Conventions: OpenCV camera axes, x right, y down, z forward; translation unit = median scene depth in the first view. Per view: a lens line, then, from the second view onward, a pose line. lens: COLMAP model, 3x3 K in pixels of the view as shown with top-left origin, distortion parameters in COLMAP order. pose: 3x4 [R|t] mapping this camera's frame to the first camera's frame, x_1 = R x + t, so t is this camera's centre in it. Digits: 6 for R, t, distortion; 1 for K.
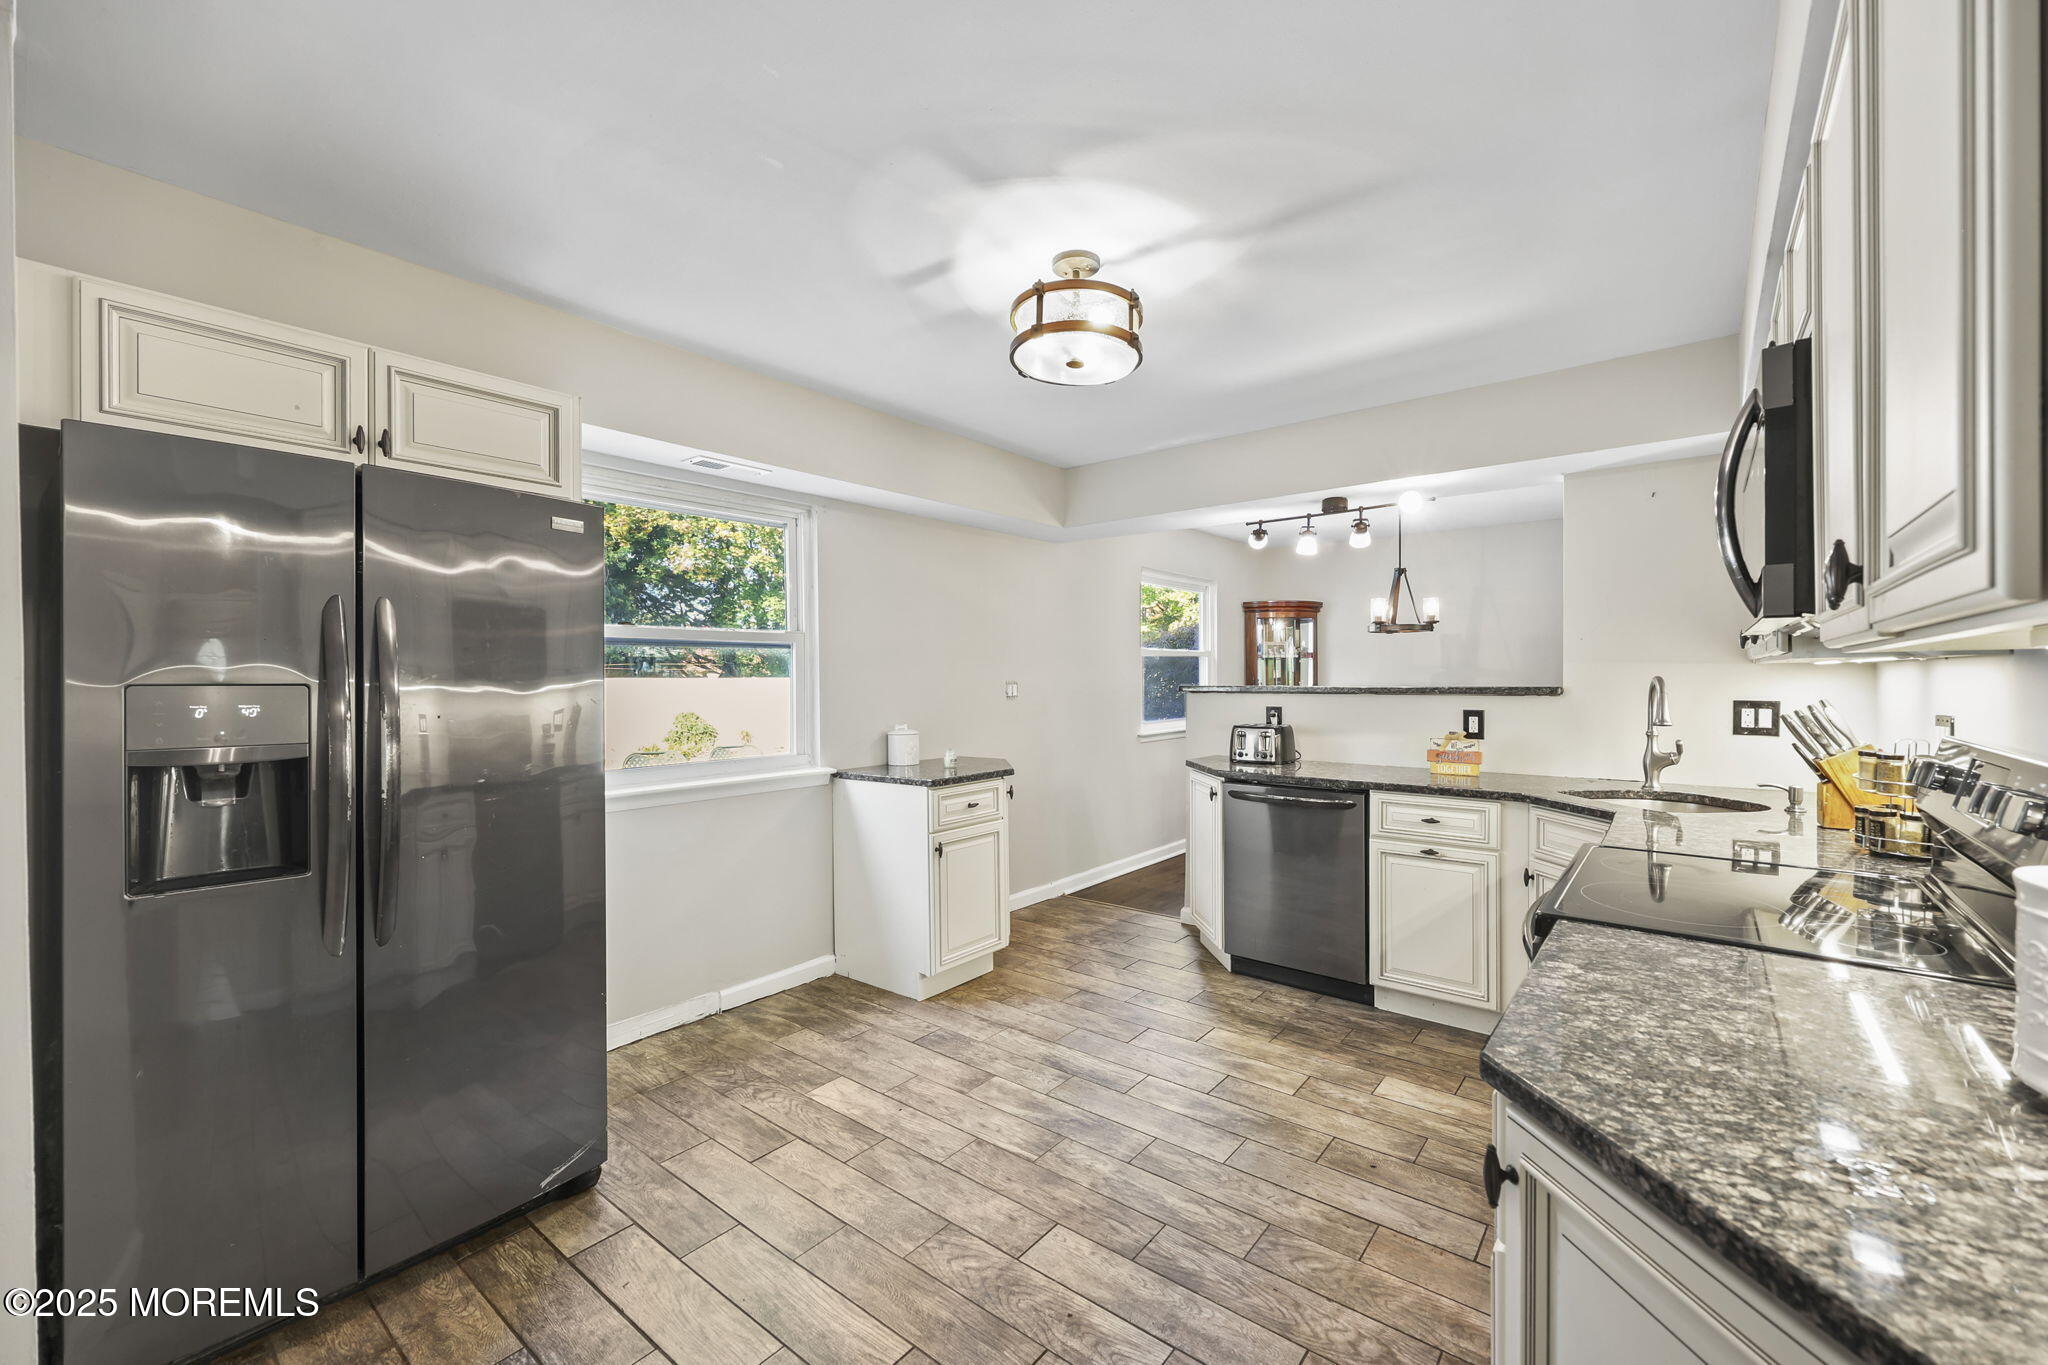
lens RADIAL K [[829.8, 0, 1024.0], [0, 829.8, 682.5], [0, 0, 1]] dist [-0.000634, -0.000057]
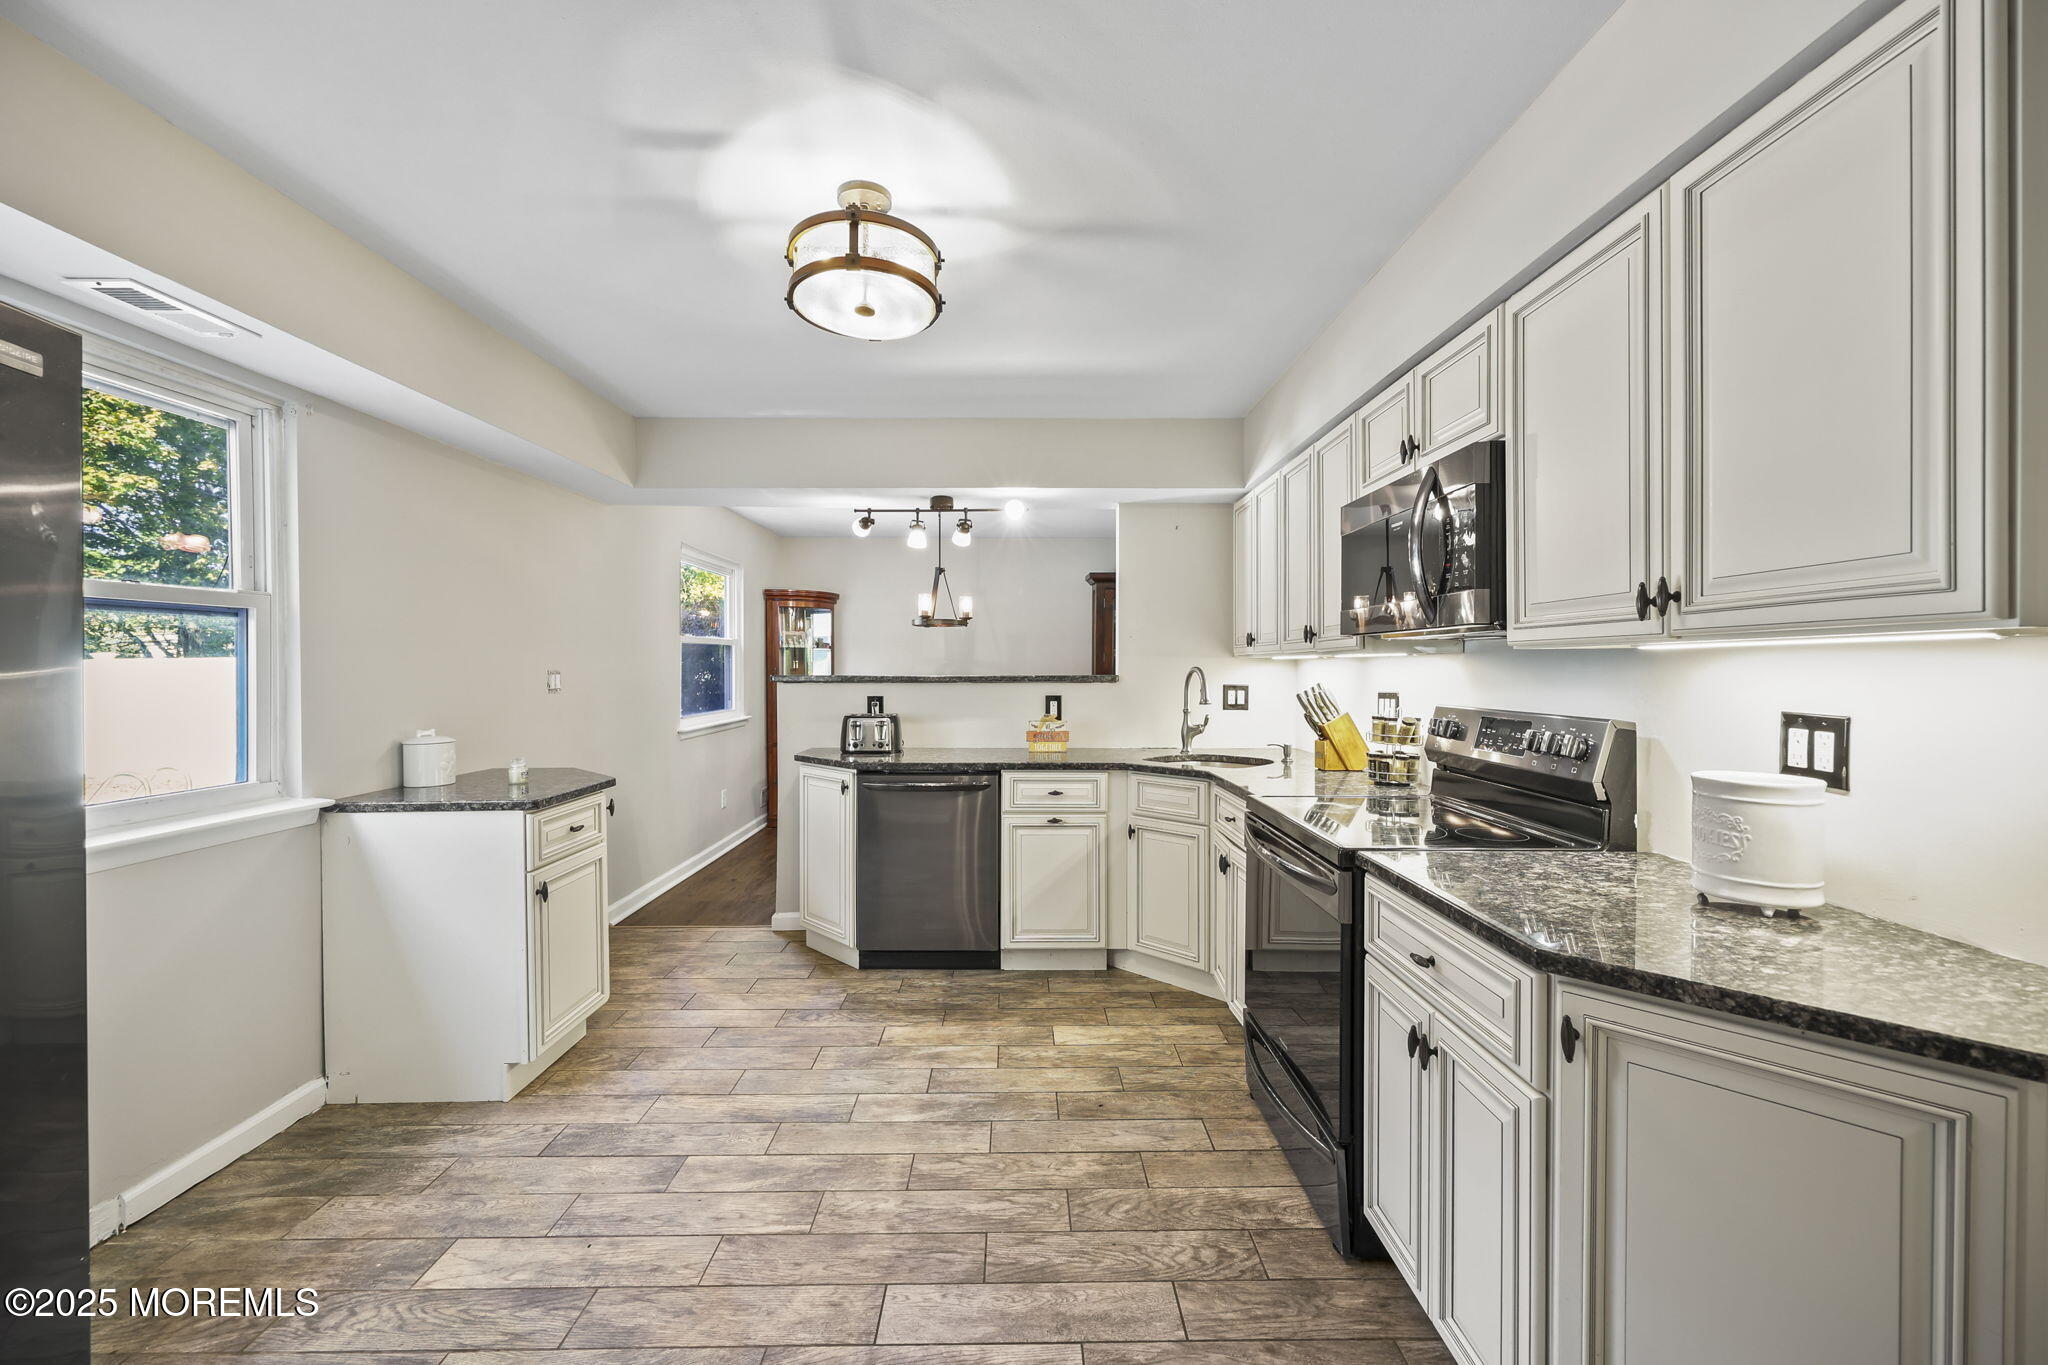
lens RADIAL K [[830.8, 0, 1024.9], [0, 830.8, 671.3], [0, 0, 1]] dist [-0.000562, 0.000366]
pose [[0.772065, 0.001495, 0.635542, -0.256408], [0.000686, 0.999995, -0.003186, 0.003503], [-0.635544, 0.002895, 0.772060, 0.142437]]
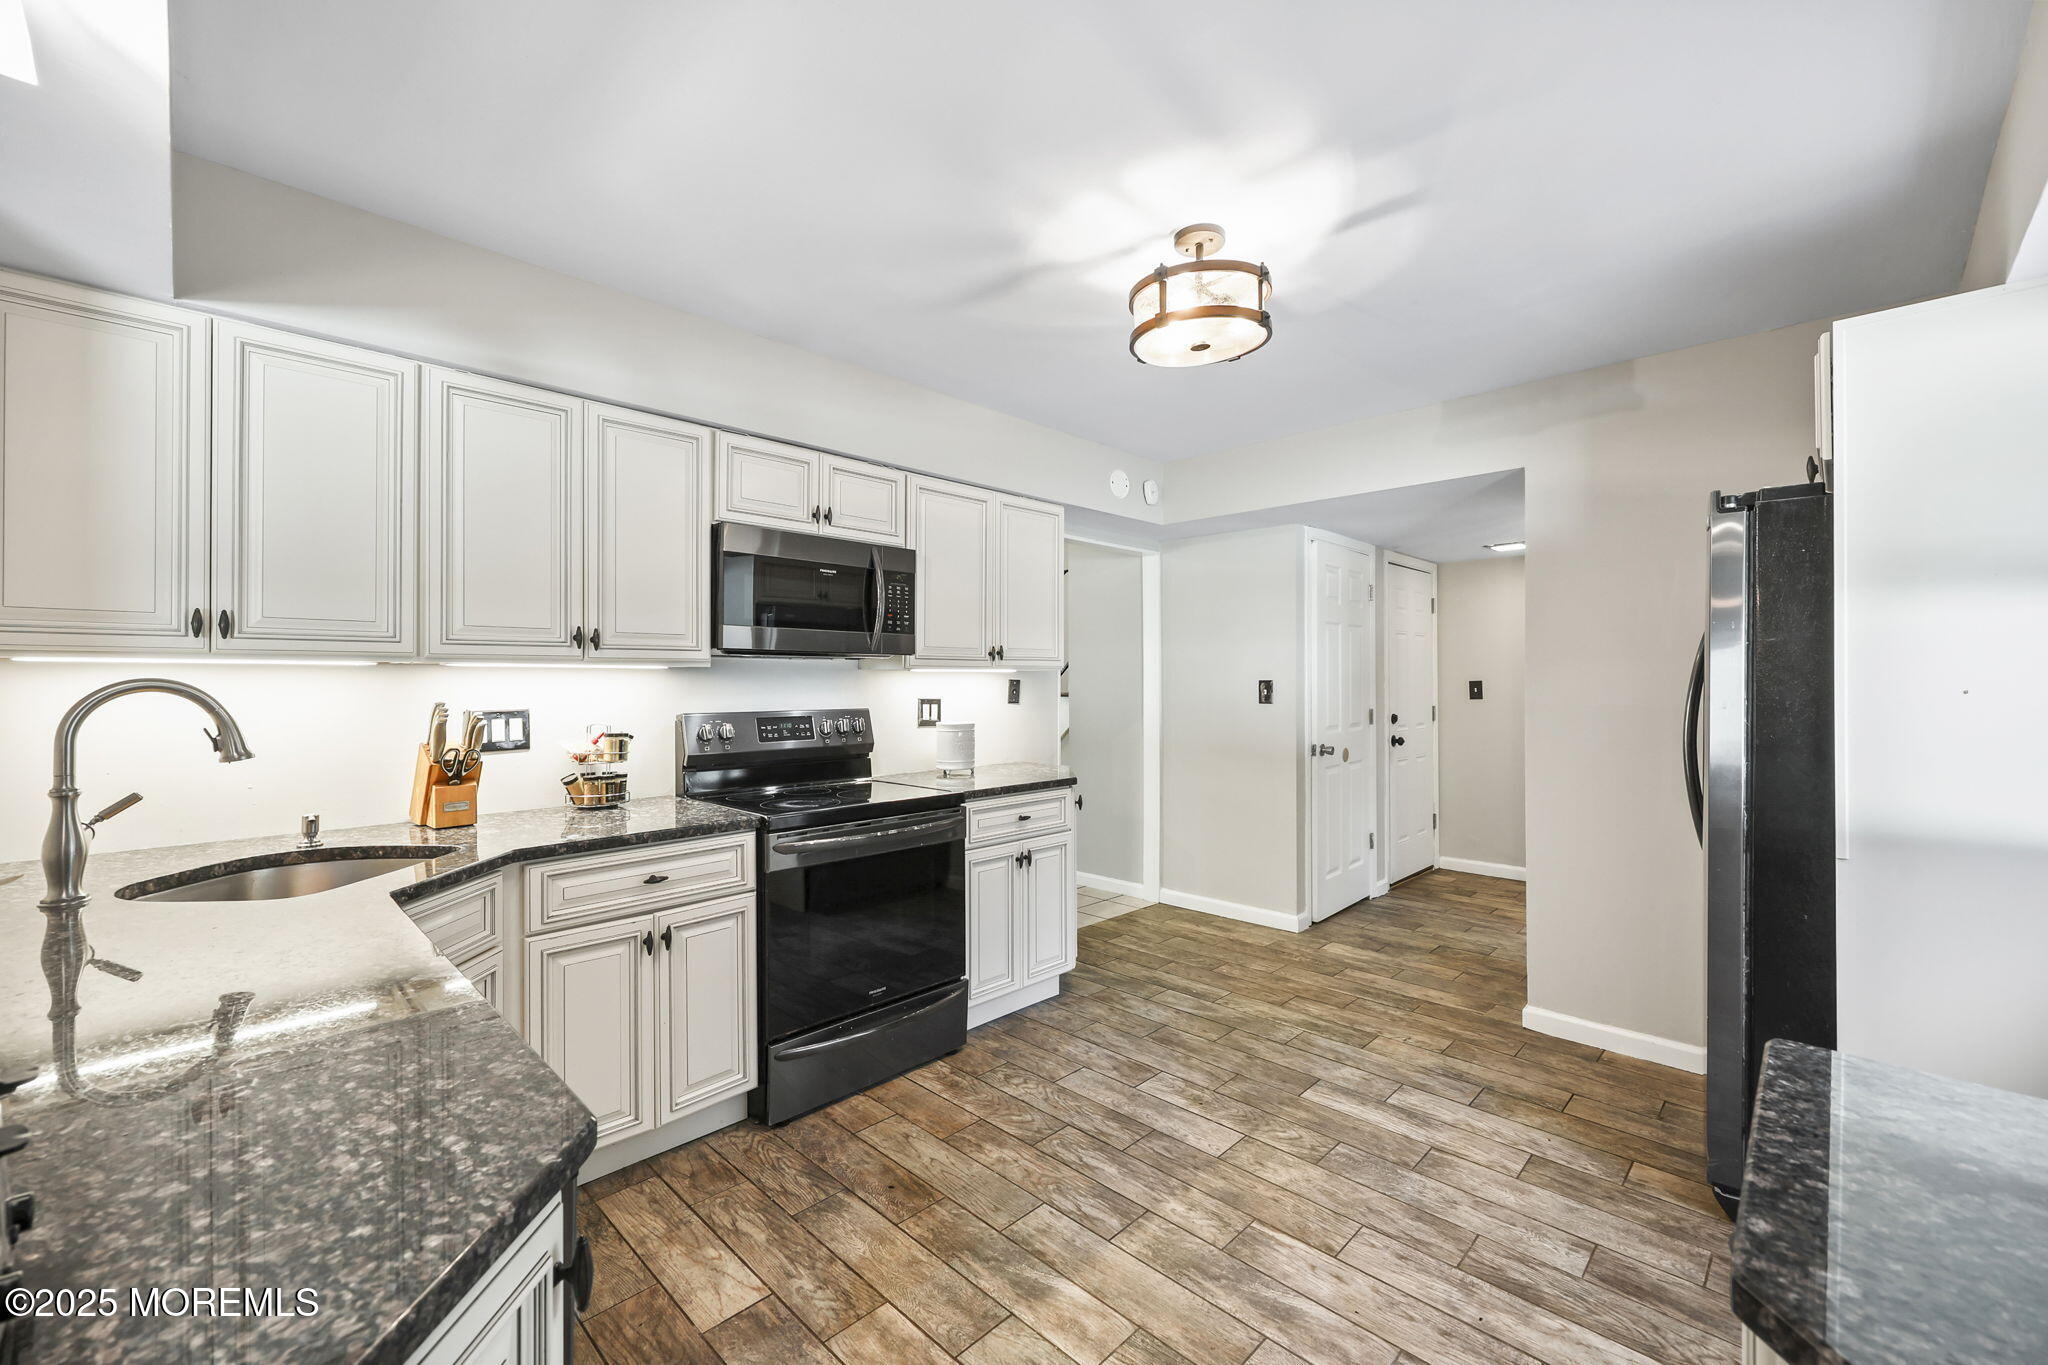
lens RADIAL K [[829.8, 0, 1024.0], [0, 829.8, 682.5], [0, 0, 1]] dist [-0.000634, -0.000057]
pose [[-0.995129, 0.006837, 0.098344, 0.118754], [0.007532, 0.999949, 0.006704, -0.004694], [-0.098293, 0.007412, -0.995130, 1.357414]]
